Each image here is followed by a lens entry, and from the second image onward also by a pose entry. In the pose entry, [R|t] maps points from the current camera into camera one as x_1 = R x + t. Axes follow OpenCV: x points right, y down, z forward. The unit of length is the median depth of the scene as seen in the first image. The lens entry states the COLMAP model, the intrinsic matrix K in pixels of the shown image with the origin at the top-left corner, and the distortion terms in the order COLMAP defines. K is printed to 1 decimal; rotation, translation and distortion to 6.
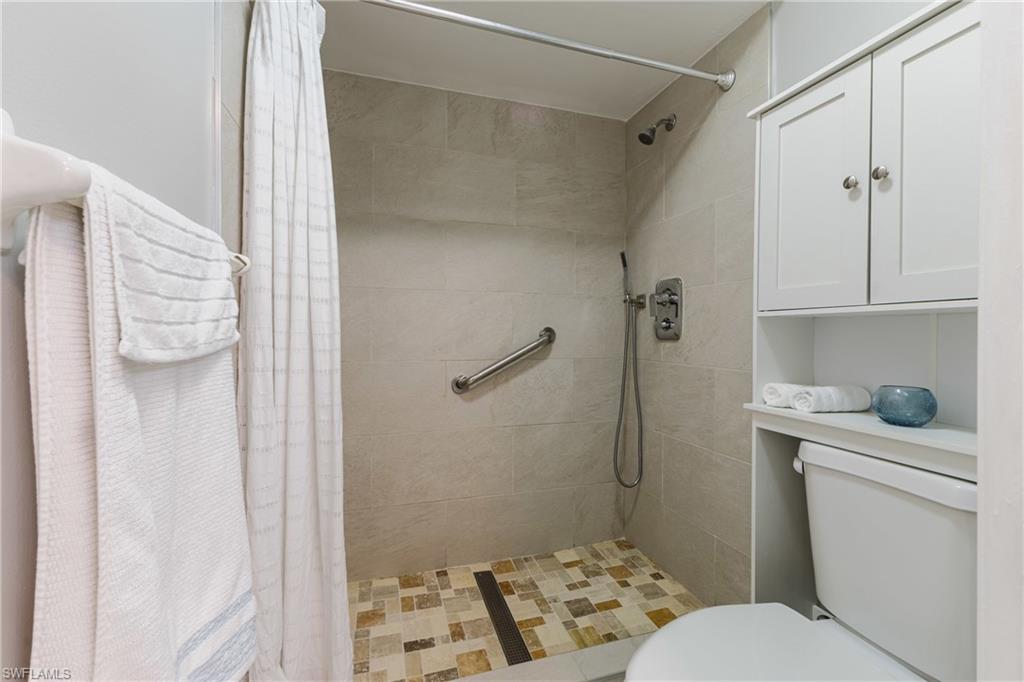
lens RADIAL K [[436.7, 0, 510.8], [0, 436.7, 340.9], [0, 0, 1]] dist [0.019484, -0.003577]
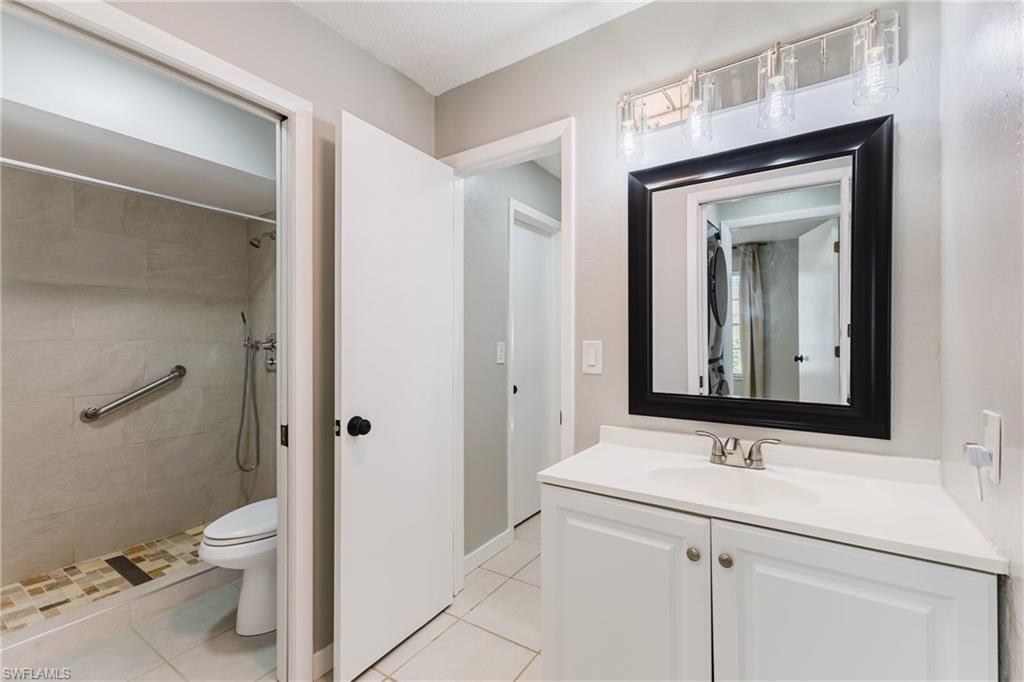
lens RADIAL K [[436.7, 0, 504.6], [0, 436.7, 341.4], [0, 0, 1]] dist [0.019484, -0.003577]
pose [[0.780236, -0.006210, 0.625455, 0.019249], [0.016169, 0.999817, -0.010243, -0.078706], [-0.625277, 0.018105, 0.780193, -0.735014]]
